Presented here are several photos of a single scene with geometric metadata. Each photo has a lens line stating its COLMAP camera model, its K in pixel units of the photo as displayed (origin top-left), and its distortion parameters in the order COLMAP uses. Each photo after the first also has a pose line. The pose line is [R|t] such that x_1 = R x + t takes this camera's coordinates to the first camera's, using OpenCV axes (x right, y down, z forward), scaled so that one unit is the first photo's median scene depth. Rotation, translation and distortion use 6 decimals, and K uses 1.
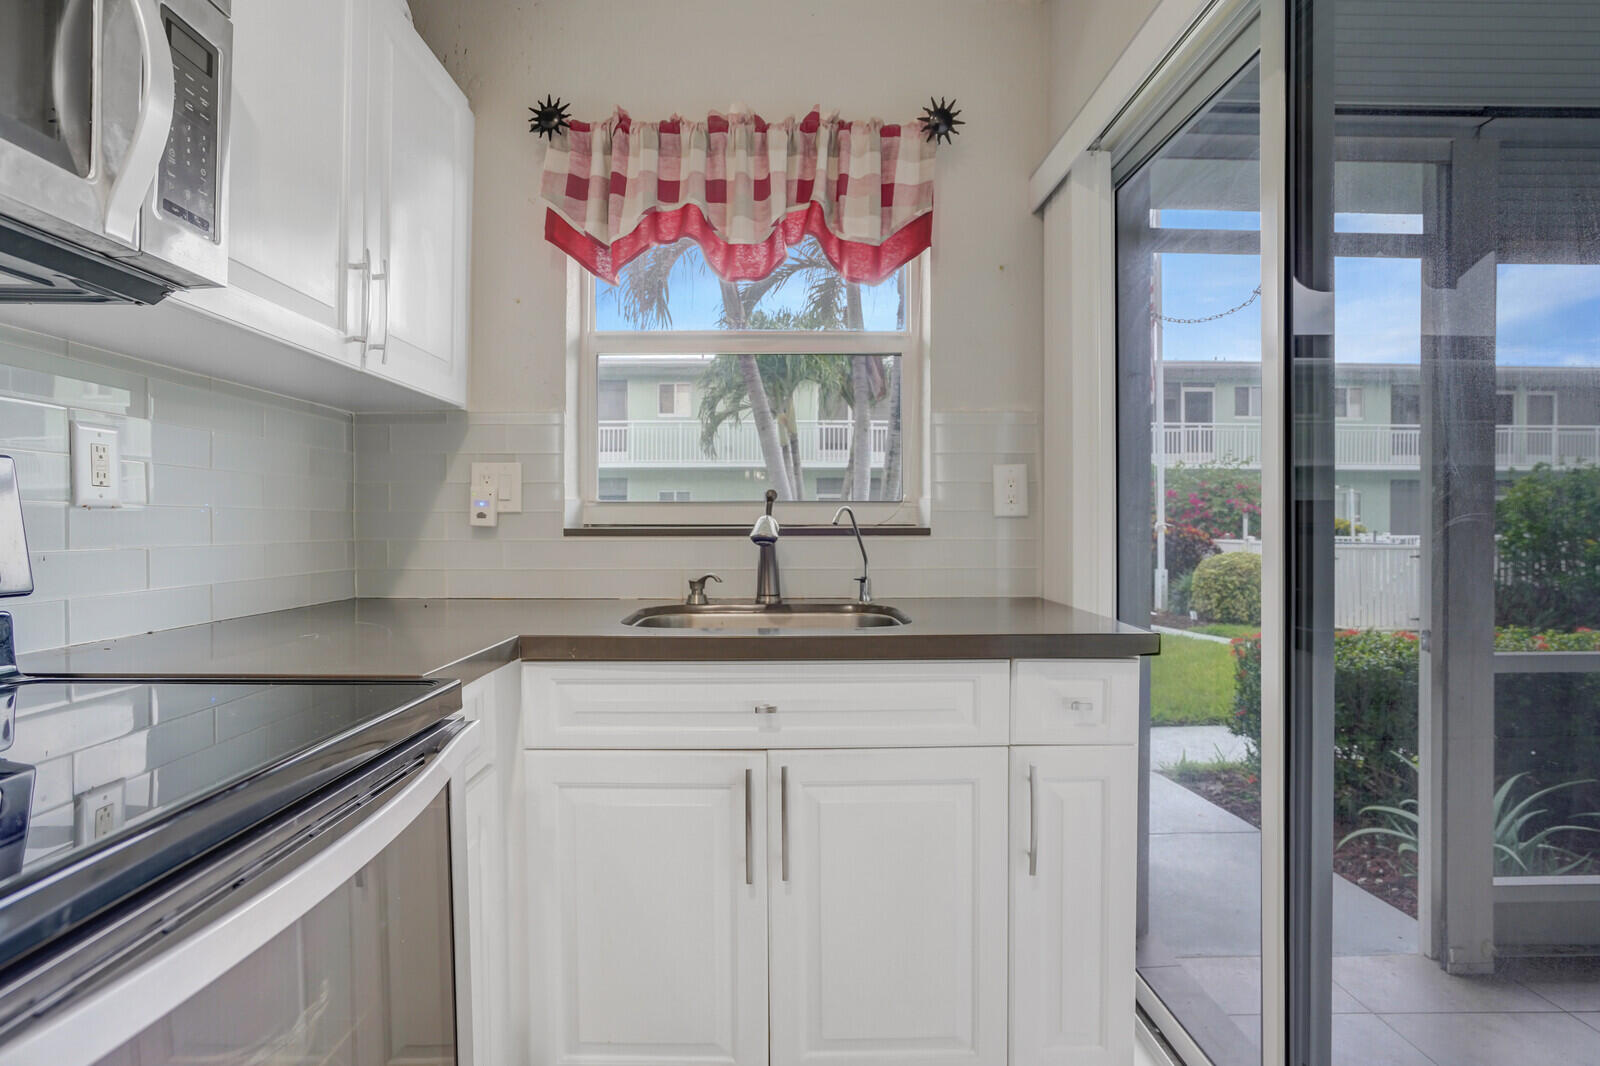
lens RADIAL K [[780.6, 0, 779.1], [0, 780.6, 530.0], [0, 0, 1]] dist [-0.061726, 0.021984]
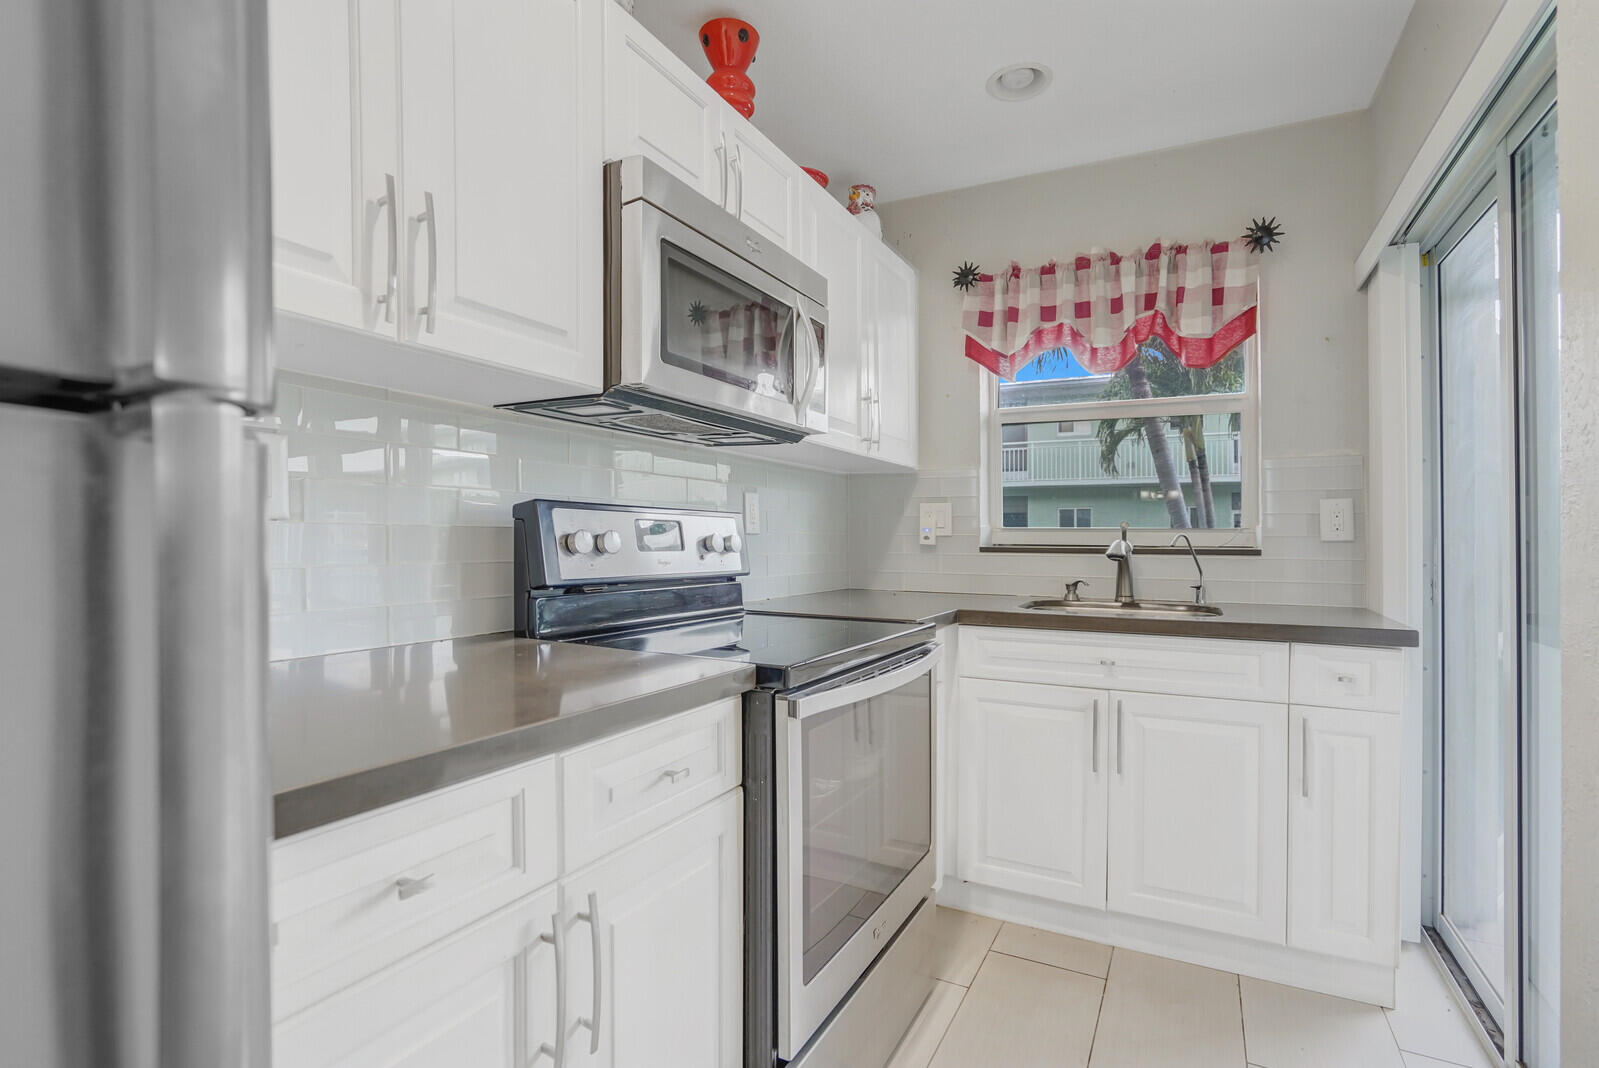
lens RADIAL K [[801.6, 0, 796.7], [0, 801.6, 487.7], [0, 0, 1]] dist [-0.057394, 0.054206]
pose [[0.888862, -0.020207, -0.457729, 0.114639], [-0.012697, 0.997557, -0.068694, -0.005447], [0.457999, 0.066872, 0.886434, -0.521916]]
